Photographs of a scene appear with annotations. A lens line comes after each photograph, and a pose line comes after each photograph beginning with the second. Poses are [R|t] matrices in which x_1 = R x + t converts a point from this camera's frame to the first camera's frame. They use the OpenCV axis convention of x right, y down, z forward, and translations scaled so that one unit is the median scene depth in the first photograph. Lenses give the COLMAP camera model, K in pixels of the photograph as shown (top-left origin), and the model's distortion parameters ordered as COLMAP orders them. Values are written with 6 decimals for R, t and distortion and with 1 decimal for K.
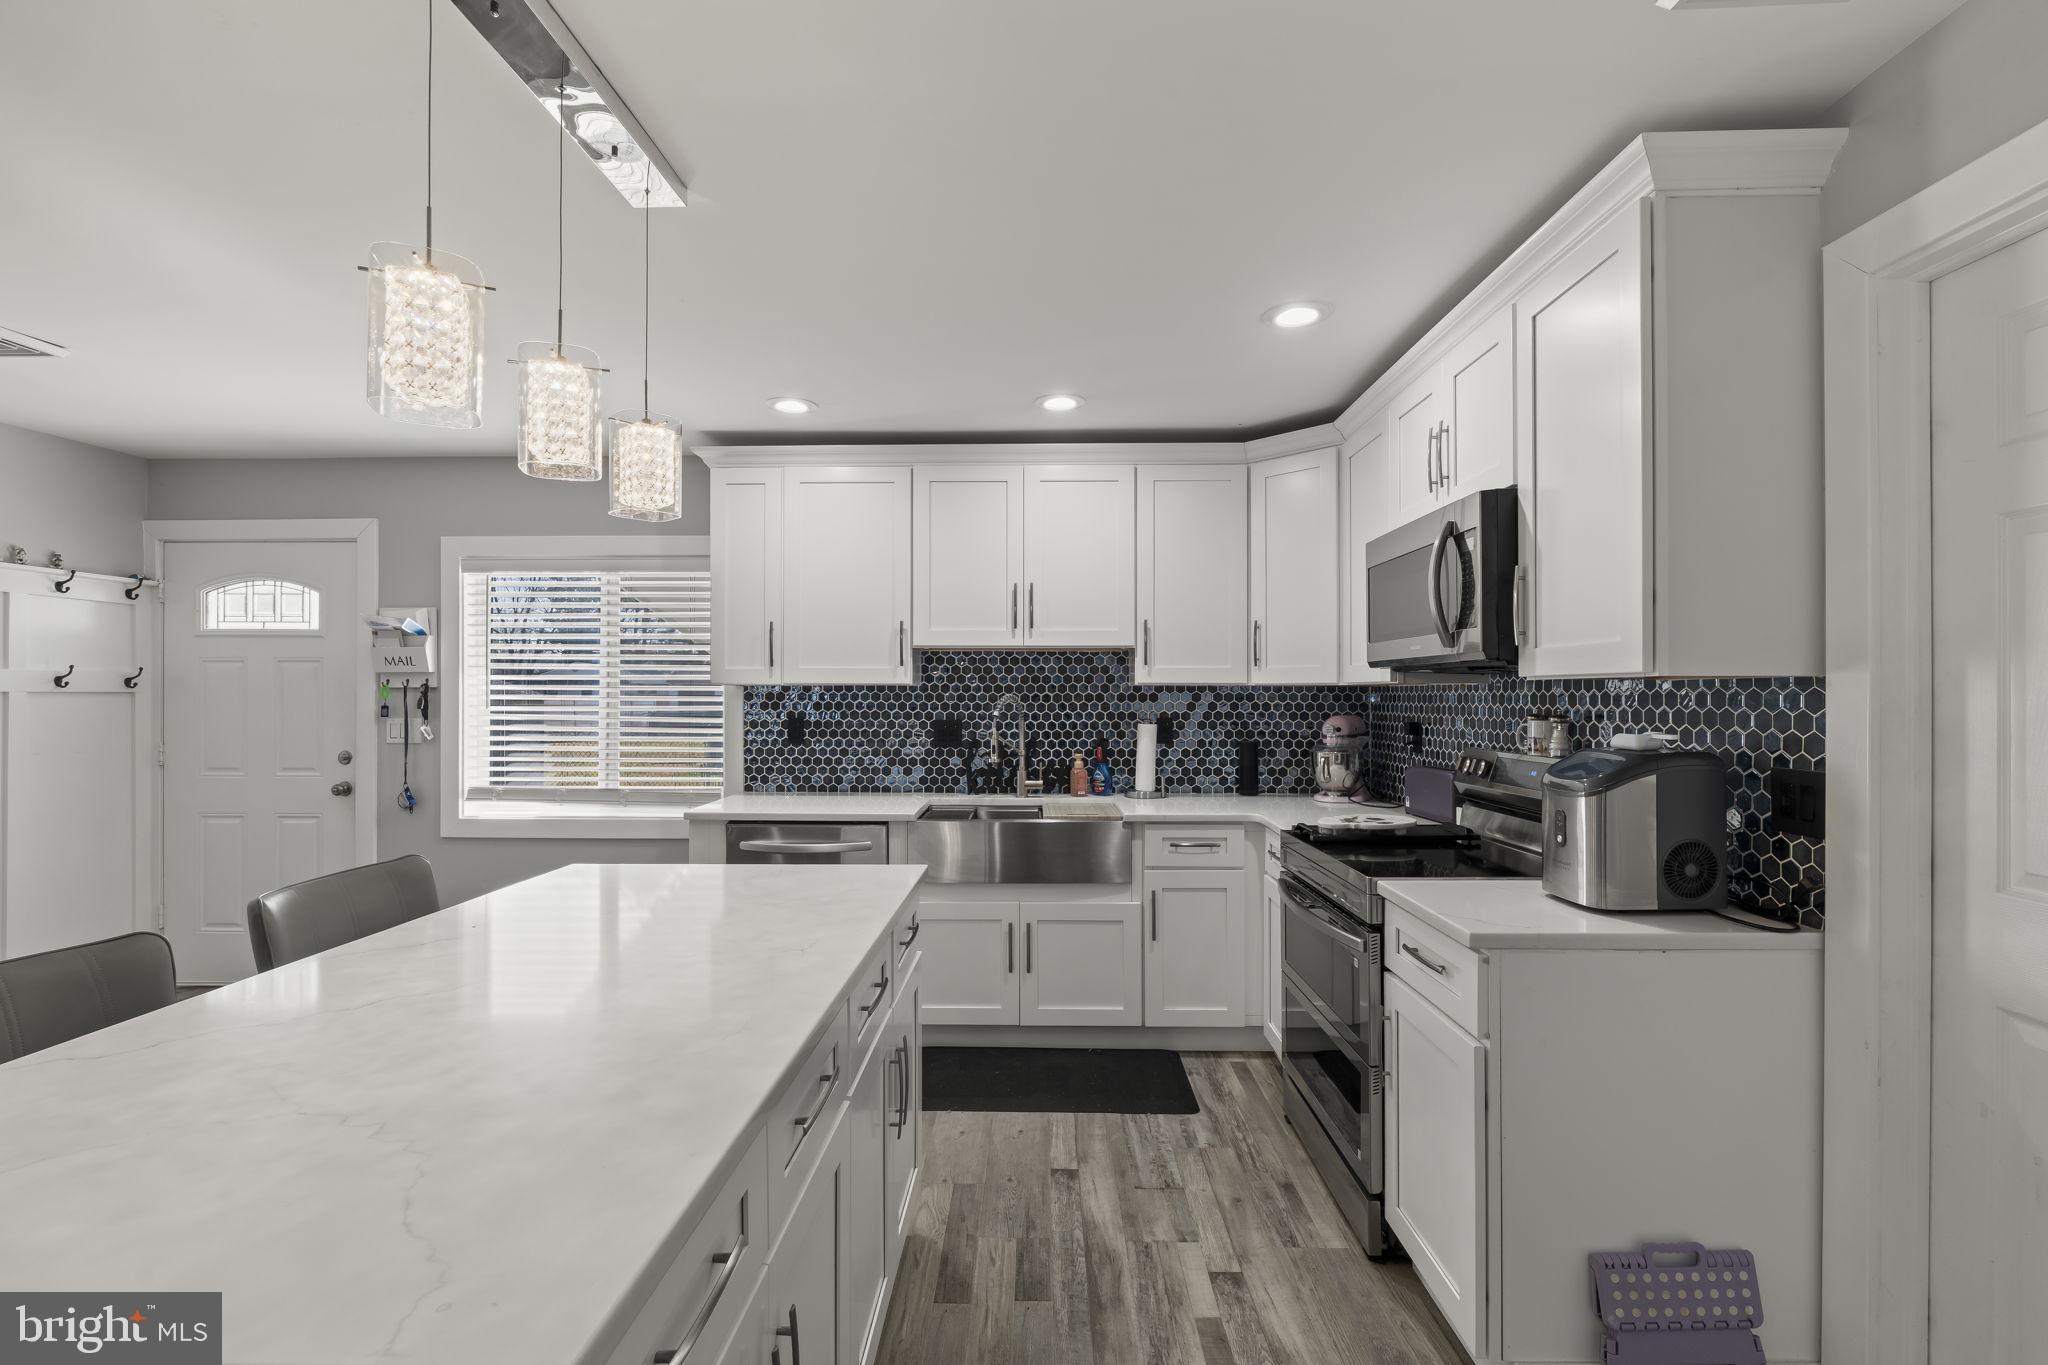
lens RADIAL K [[909.6, 0, 1004.1], [0, 909.6, 685.5], [0, 0, 1]] dist [-0.002163, 0.003803]
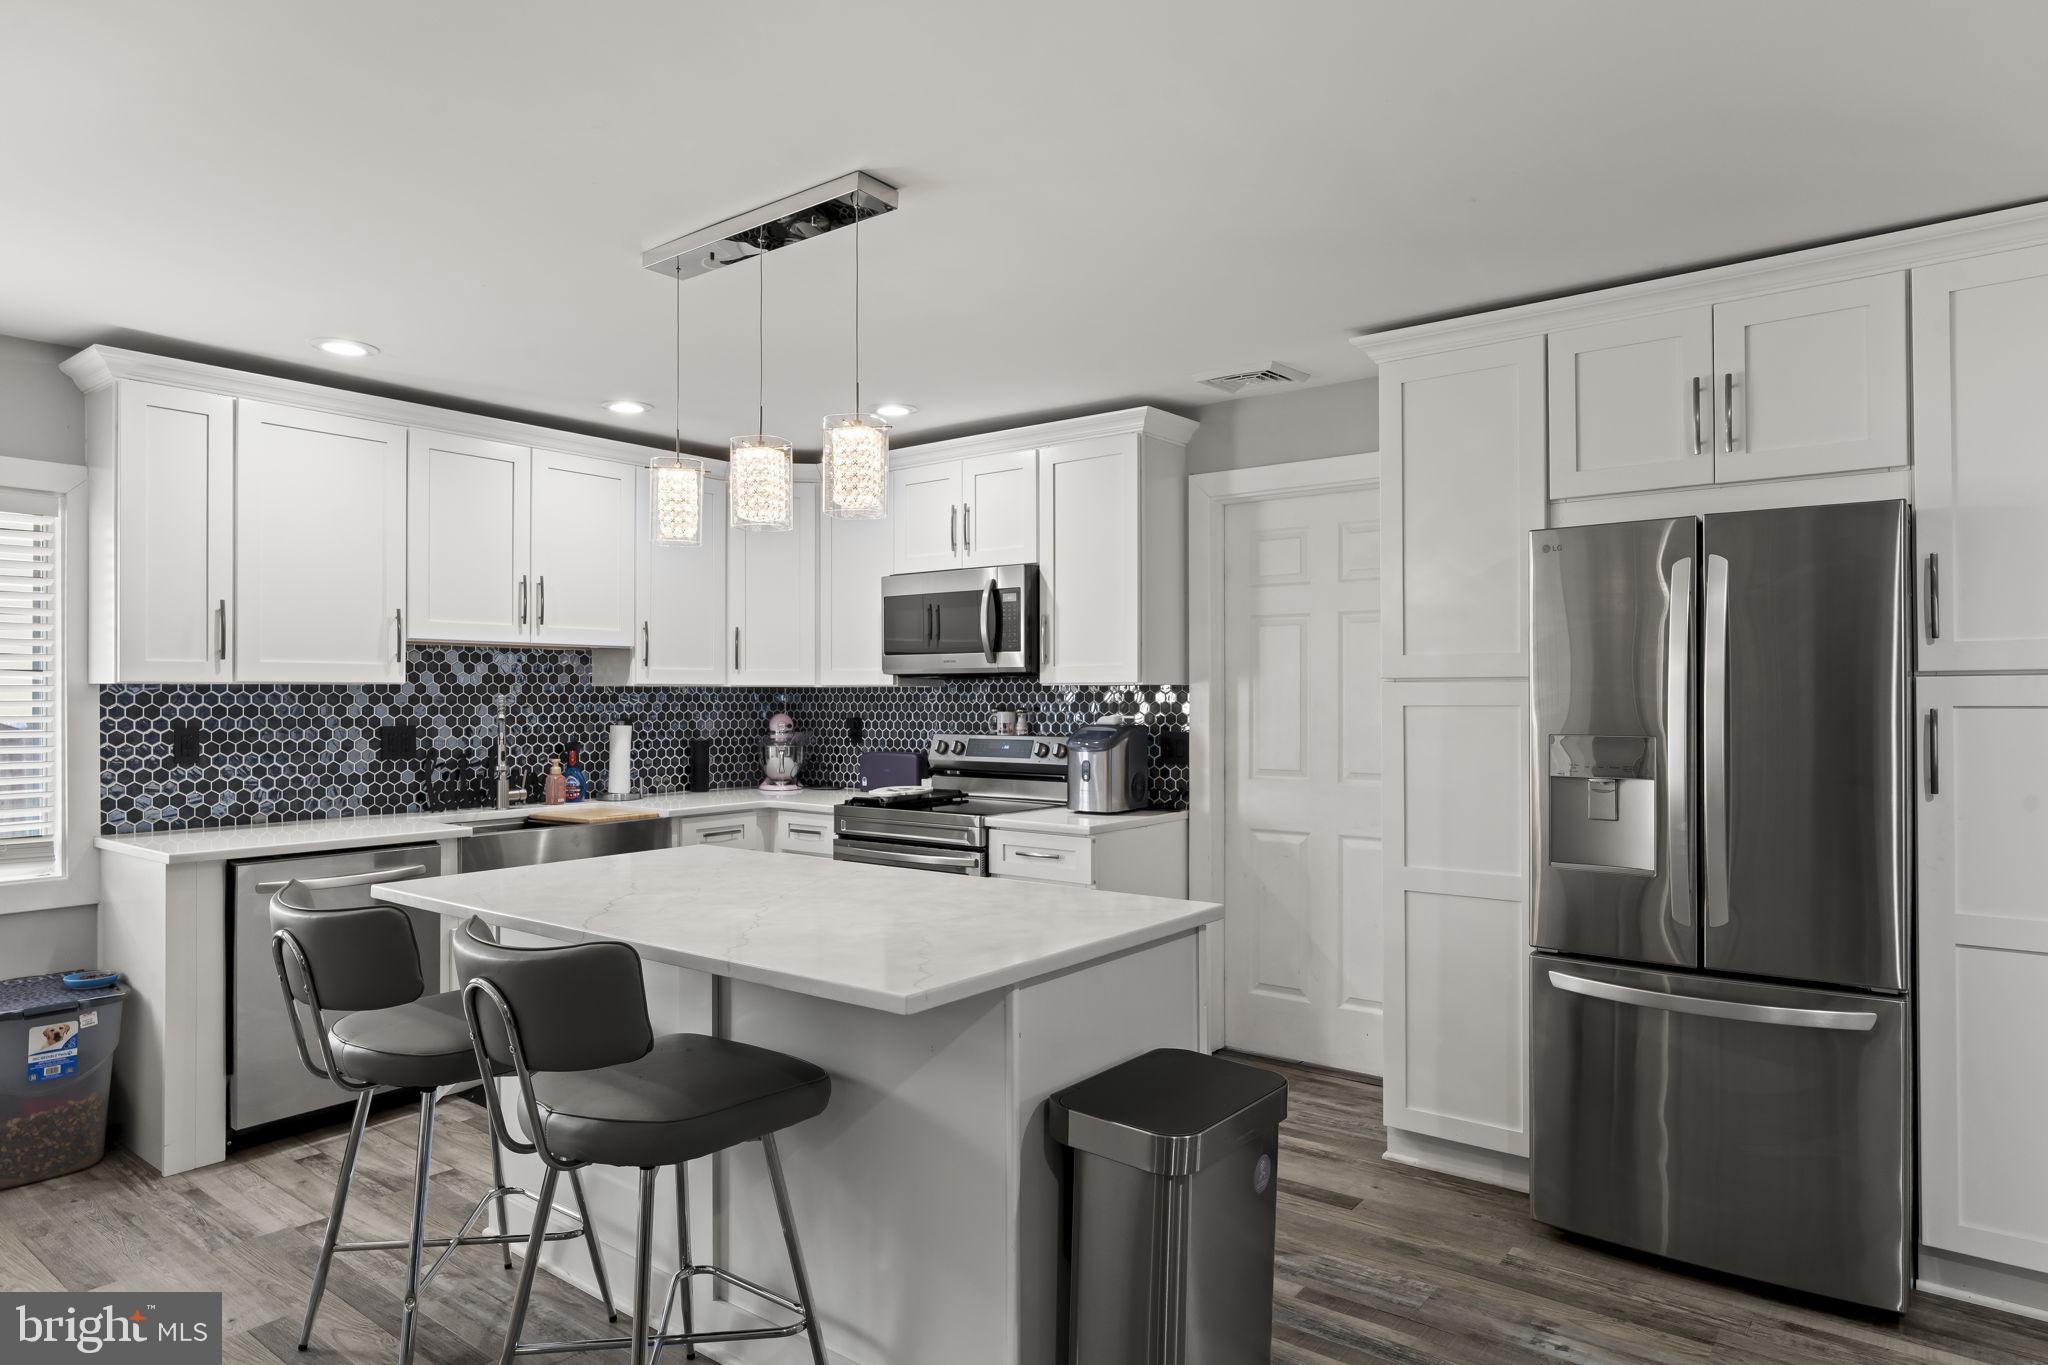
lens RADIAL K [[1222.3, 0, 1038.9], [0, 1222.3, 684.5], [0, 0, 1]] dist [-0.016700, 0.008691]
pose [[0.578984, 0.005187, 0.815322, -0.755085], [-0.005396, 0.999982, -0.002530, -0.001283], [-0.815321, -0.002935, 0.579002, -0.155972]]
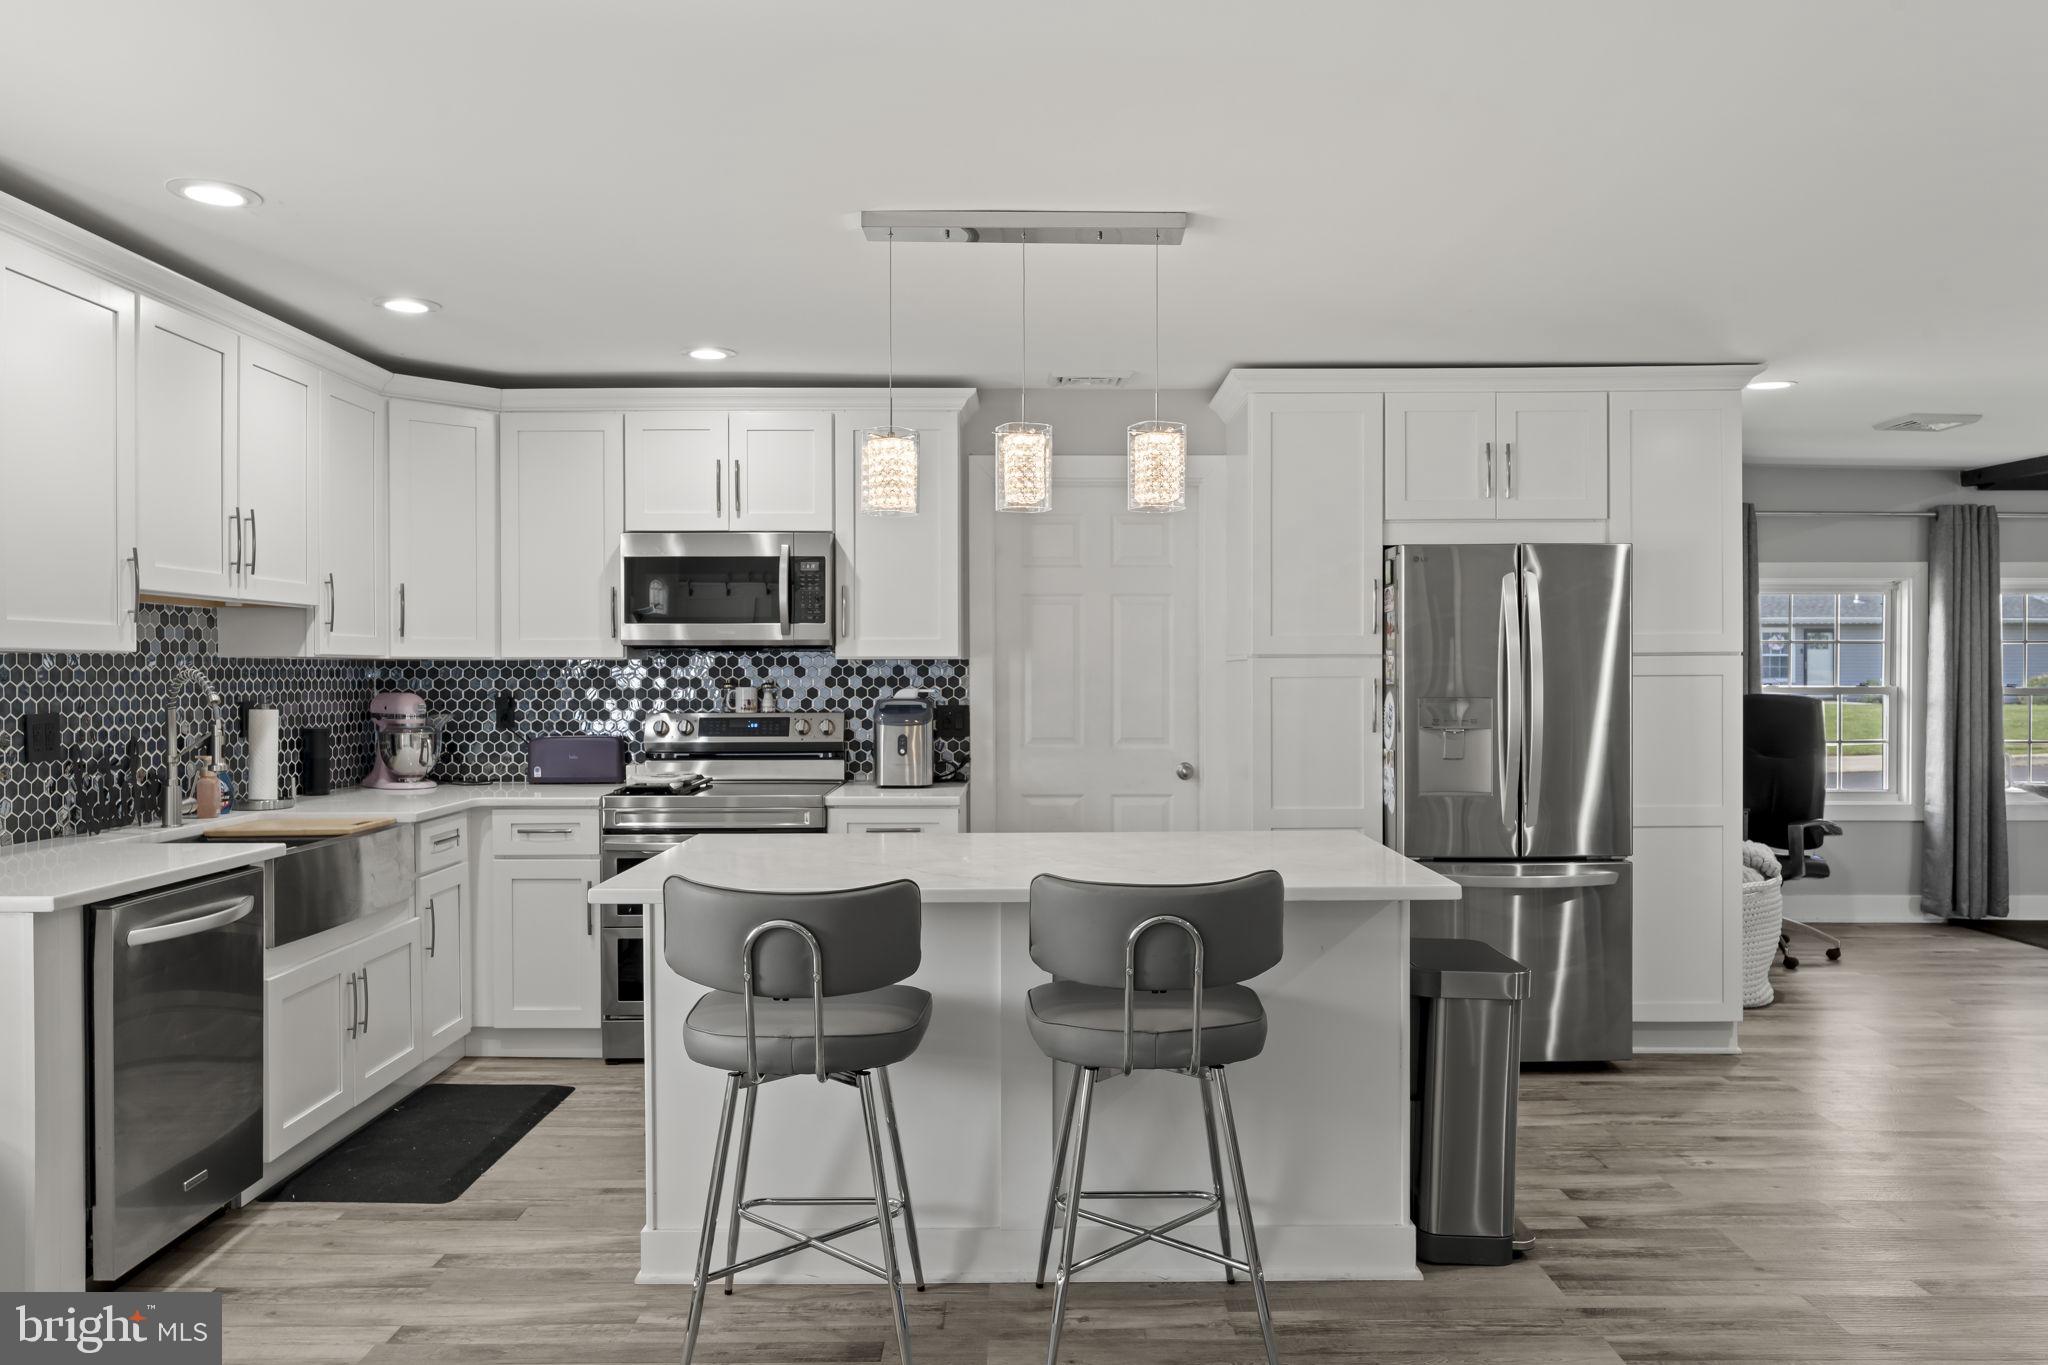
lens RADIAL K [[1460.2, 0, 1053.6], [0, 1460.2, 680.1], [0, 0, 1]] dist [0.007272, -0.002873]
pose [[-0.053560, -0.008030, 0.998532, -1.220136], [-0.007194, 0.999945, 0.007655, 0.005313], [-0.998539, -0.006773, -0.053615, 0.483399]]
